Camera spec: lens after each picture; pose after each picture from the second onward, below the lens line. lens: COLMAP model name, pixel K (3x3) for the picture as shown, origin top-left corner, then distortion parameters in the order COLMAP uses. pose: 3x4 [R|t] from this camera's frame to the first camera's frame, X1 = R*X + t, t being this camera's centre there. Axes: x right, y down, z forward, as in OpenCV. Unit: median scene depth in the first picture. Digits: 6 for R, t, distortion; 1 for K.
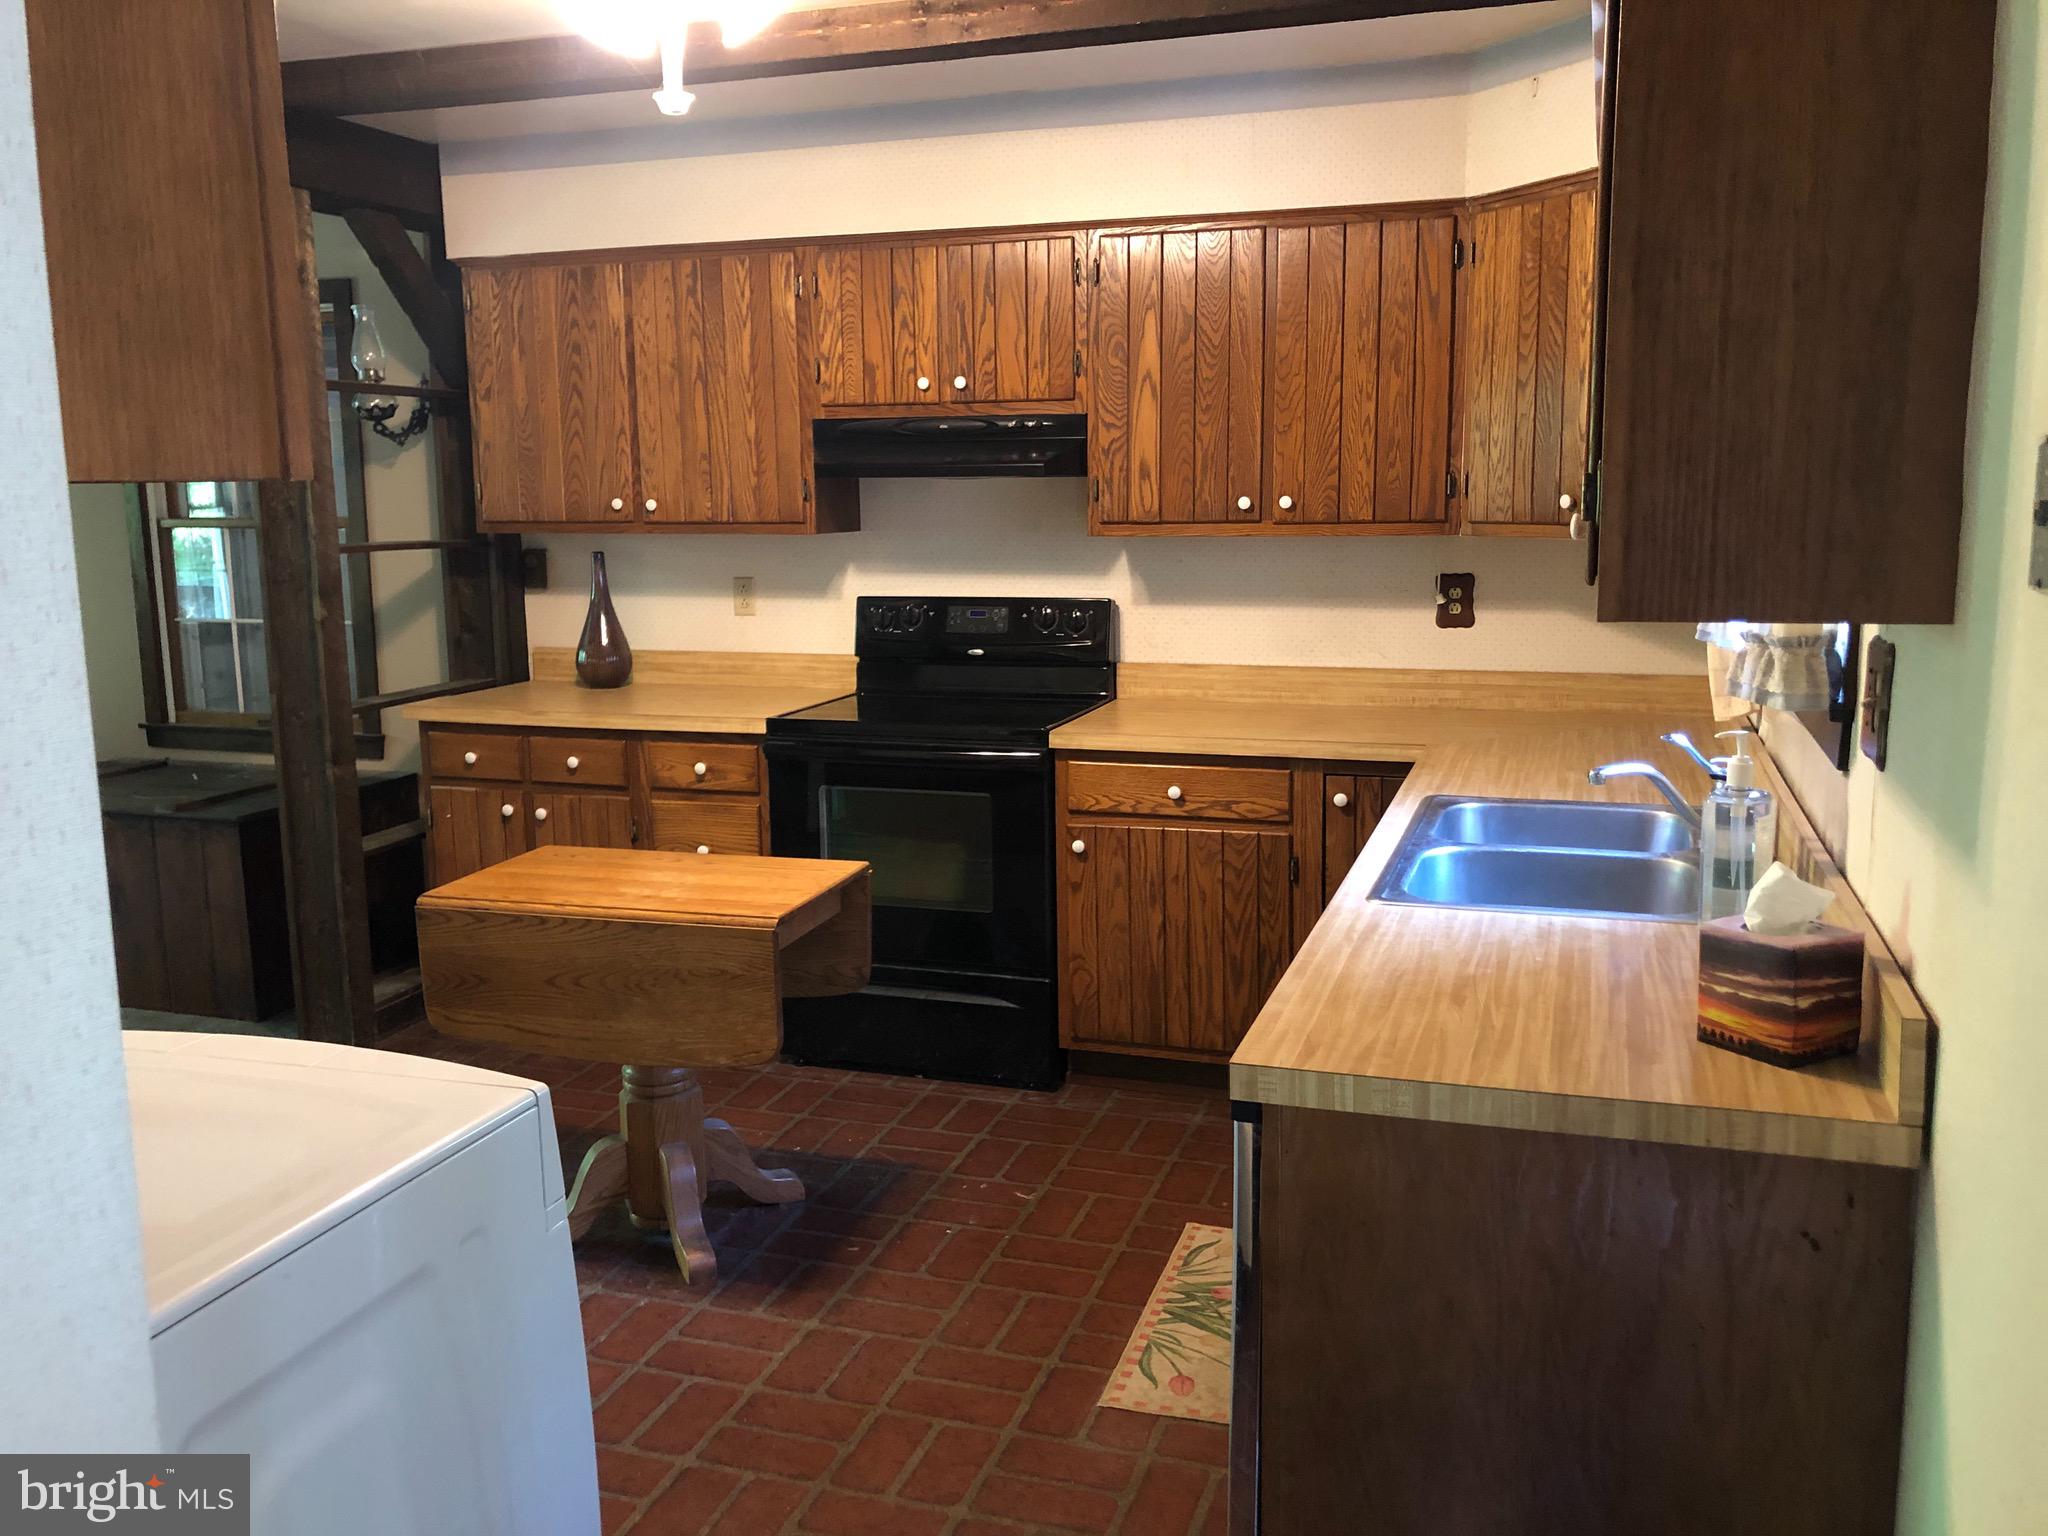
lens RADIAL K [[1675.8, 0, 1024.0], [0, 1675.8, 768.0], [0, 0, 1]] dist [0.110707, -0.133177]
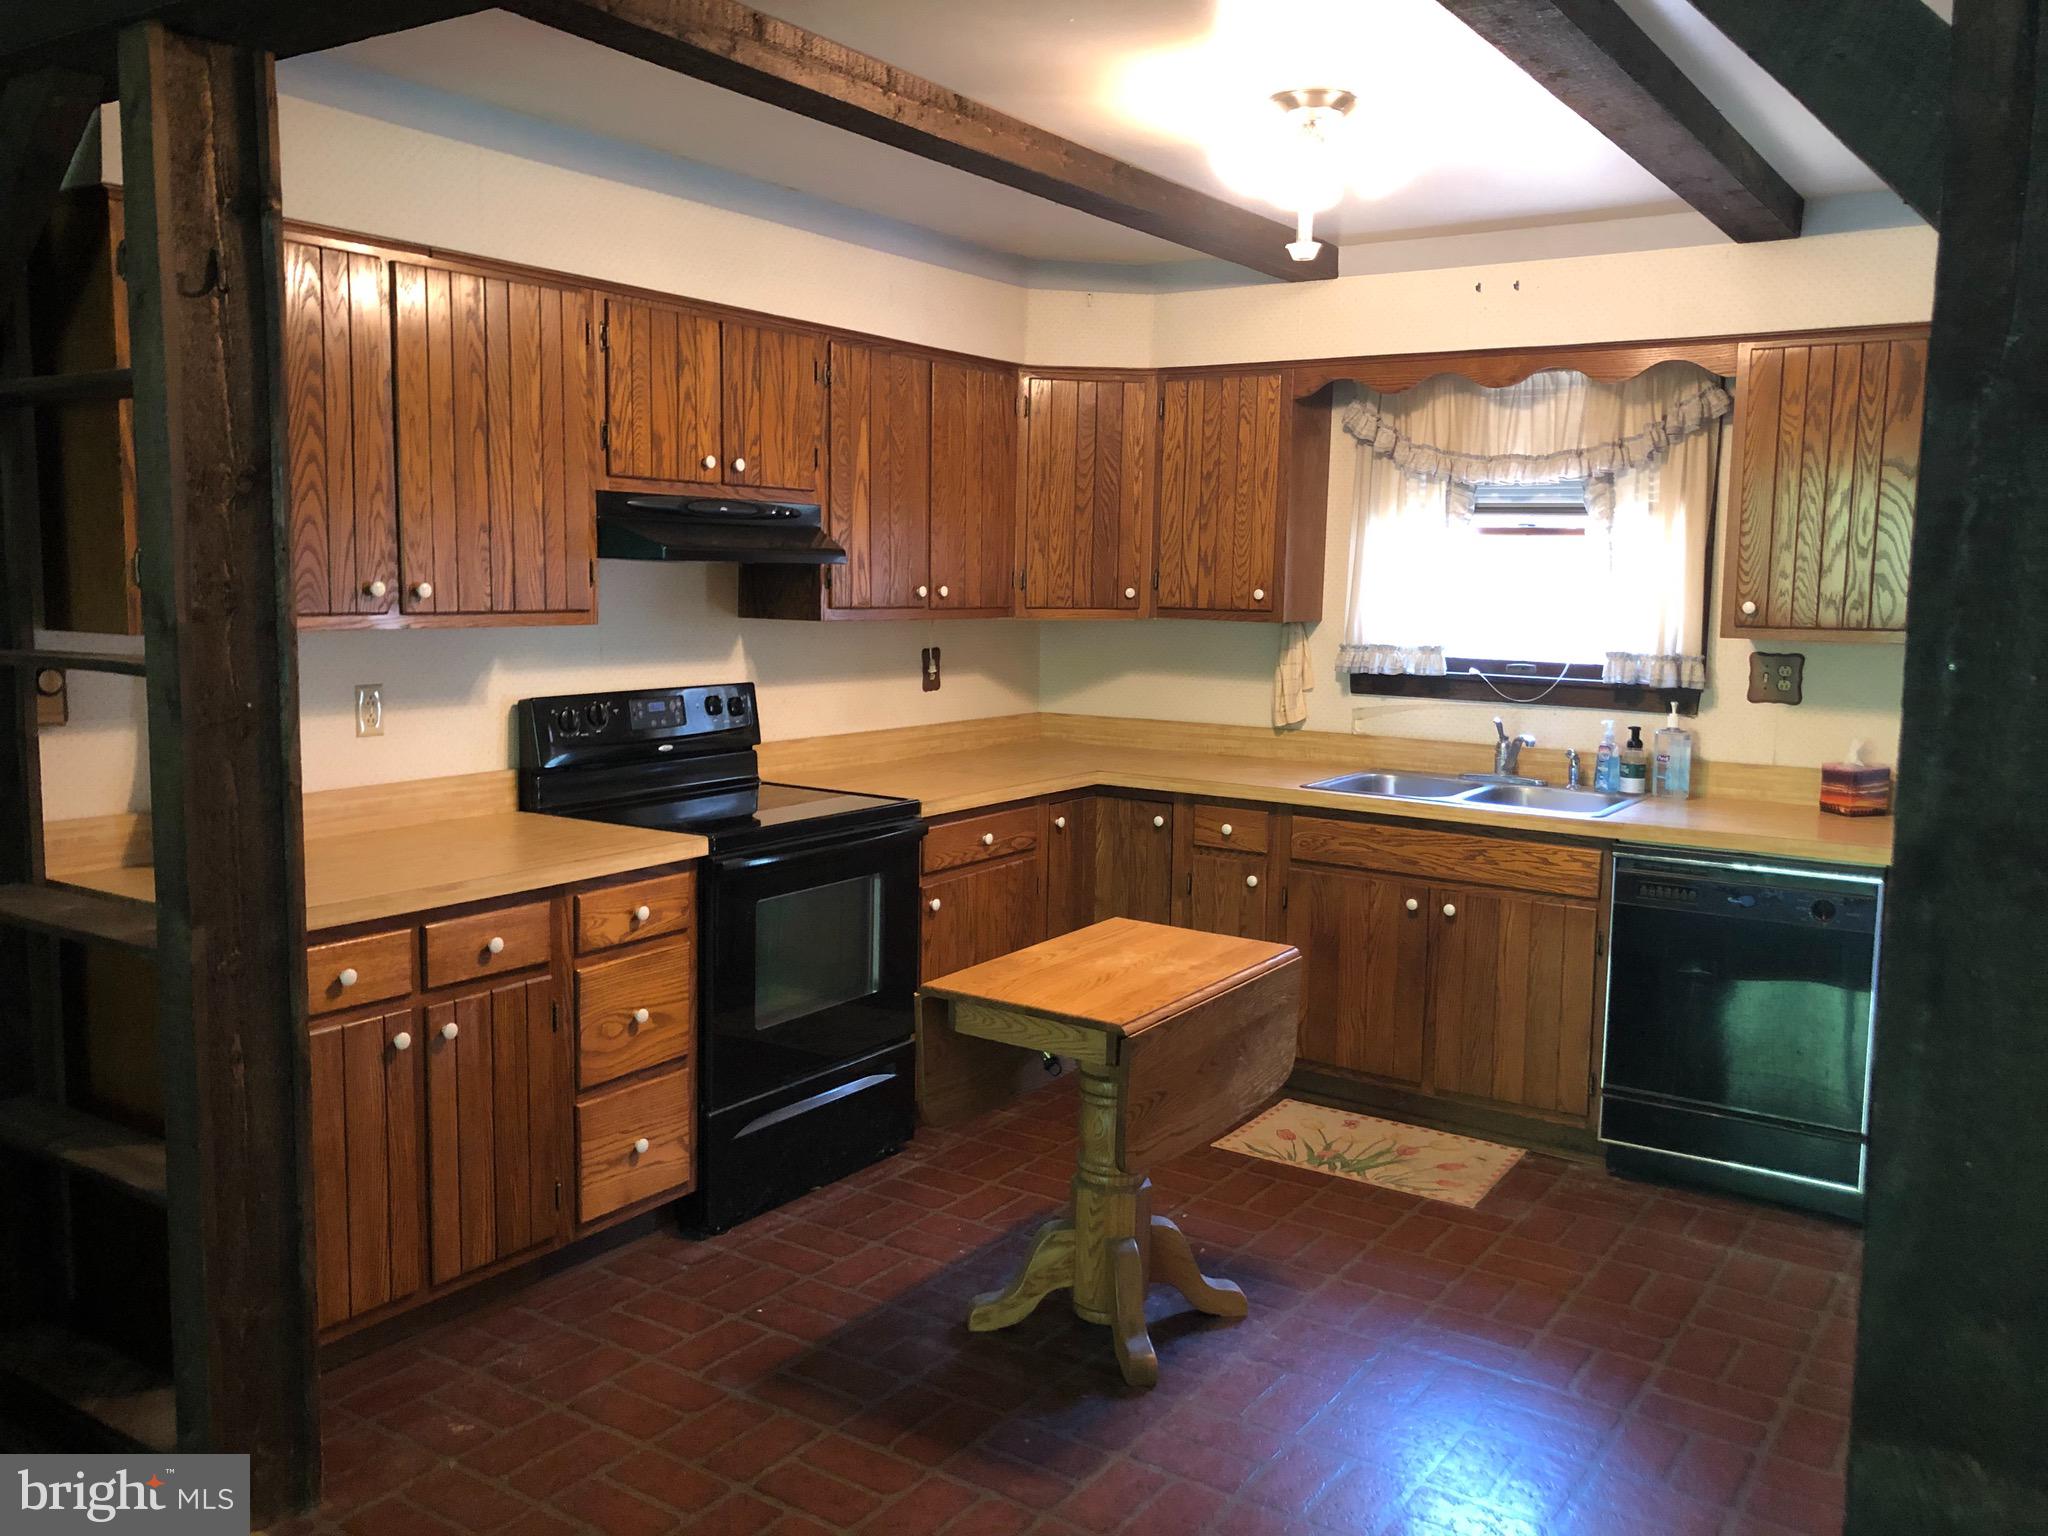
lens RADIAL K [[1675.8, 0, 1024.0], [0, 1675.8, 768.0], [0, 0, 1]] dist [0.110707, -0.133177]
pose [[0.270667, -0.099838, 0.957482, -0.923739], [0.141568, 0.987922, 0.062993, -0.095125], [-0.952207, 0.118499, 0.281532, 0.590992]]
